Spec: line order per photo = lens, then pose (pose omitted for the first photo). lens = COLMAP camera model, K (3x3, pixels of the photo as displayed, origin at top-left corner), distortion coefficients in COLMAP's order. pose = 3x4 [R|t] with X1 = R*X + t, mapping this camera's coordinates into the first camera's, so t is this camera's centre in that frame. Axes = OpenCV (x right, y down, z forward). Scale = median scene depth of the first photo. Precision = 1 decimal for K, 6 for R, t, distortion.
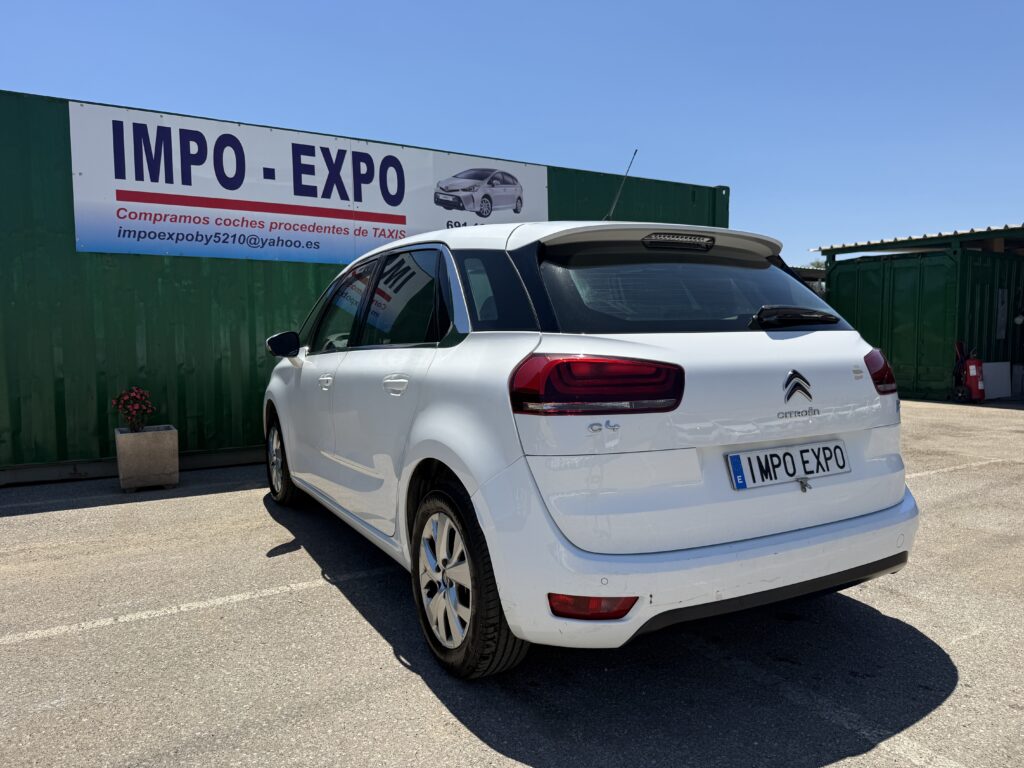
lens RADIAL K [[708.7, 0, 515.6], [0, 708.7, 384.3], [0, 0, 1]] dist [0.149796, -0.253560]
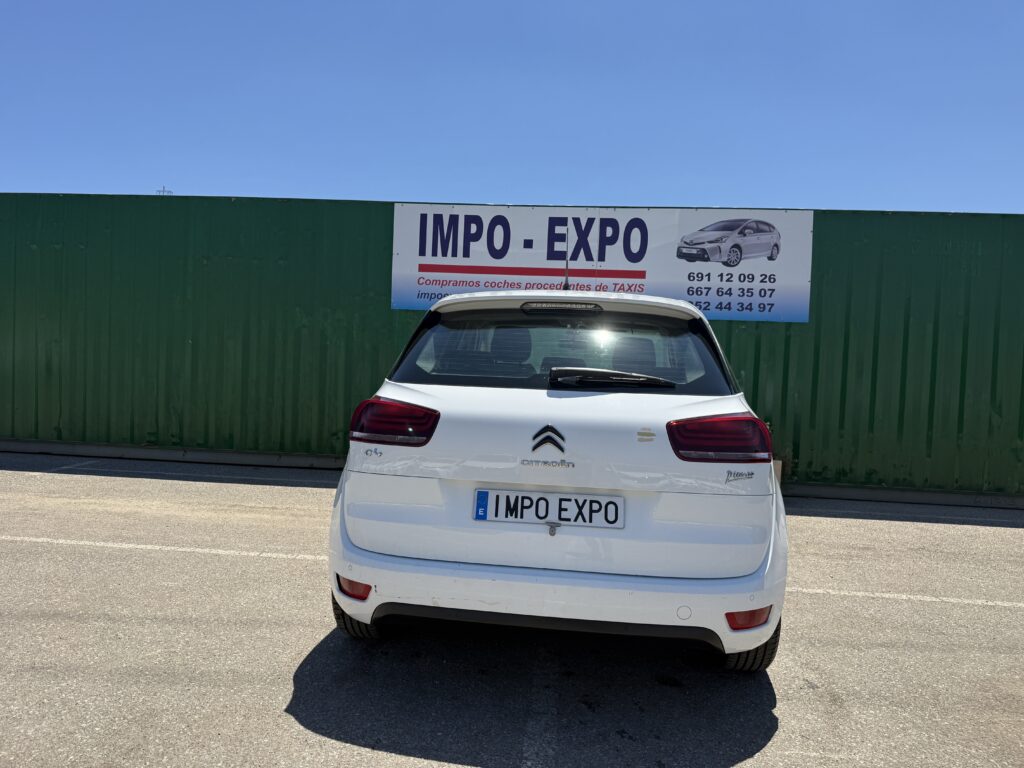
lens RADIAL K [[708.7, 0, 515.6], [0, 708.7, 384.3], [0, 0, 1]] dist [0.149796, -0.253560]
pose [[0.812988, 0.054132, -0.579759, 0.356231], [-0.086927, 0.995795, -0.028919, -0.016877], [0.575756, 0.073908, 0.814275, 0.019169]]
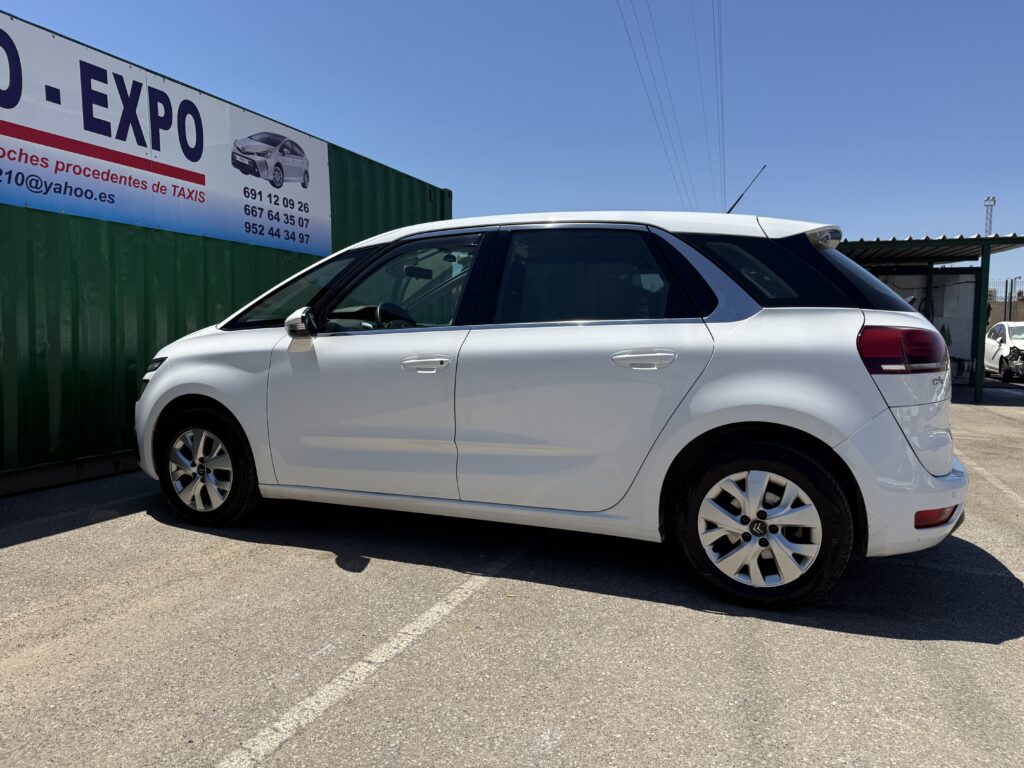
lens RADIAL K [[724.5, 0, 512.0], [0, 724.5, 384.0], [0, 0, 1]] dist [0.003262, 0.001501]
pose [[0.797088, -0.029588, 0.603138, -0.423517], [0.029116, 0.999520, 0.010554, 0.009049], [-0.603161, 0.009148, 0.797567, 0.129422]]
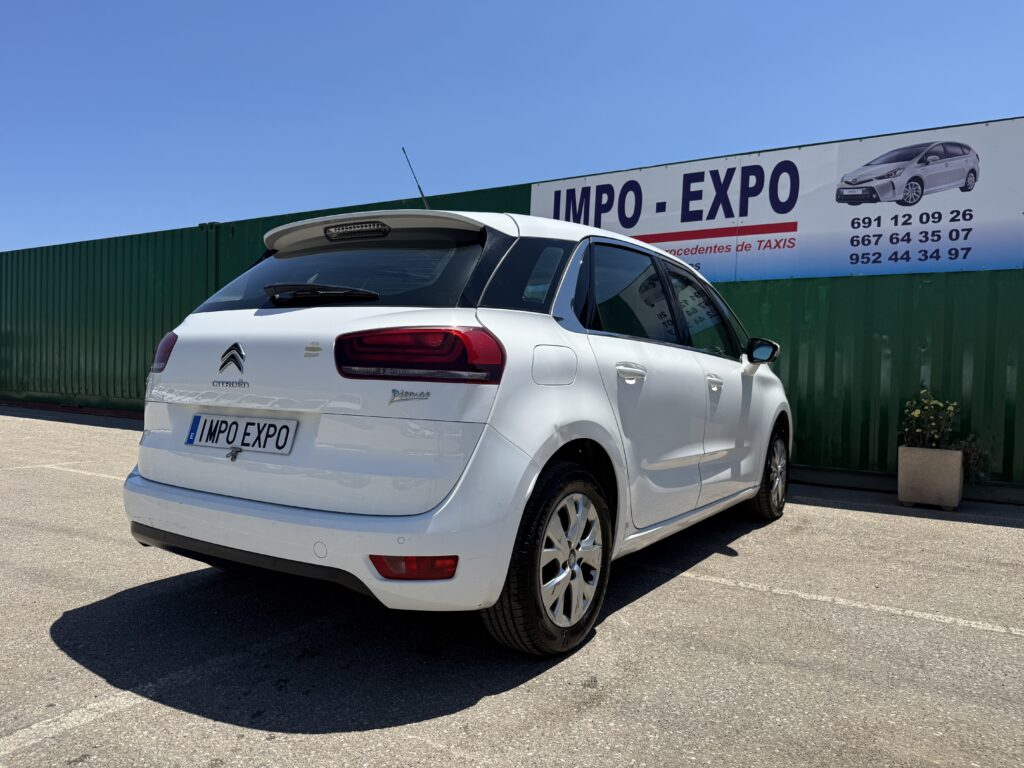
lens RADIAL K [[725.0, 0, 526.3], [0, 725.0, 387.6], [0, 0, 1]] dist [0.021870, -0.048595]
pose [[0.472130, 0.038322, -0.880695, 0.548726], [-0.086099, 0.996283, -0.002805, 0.004209], [0.877314, 0.077151, 0.473675, 0.315031]]
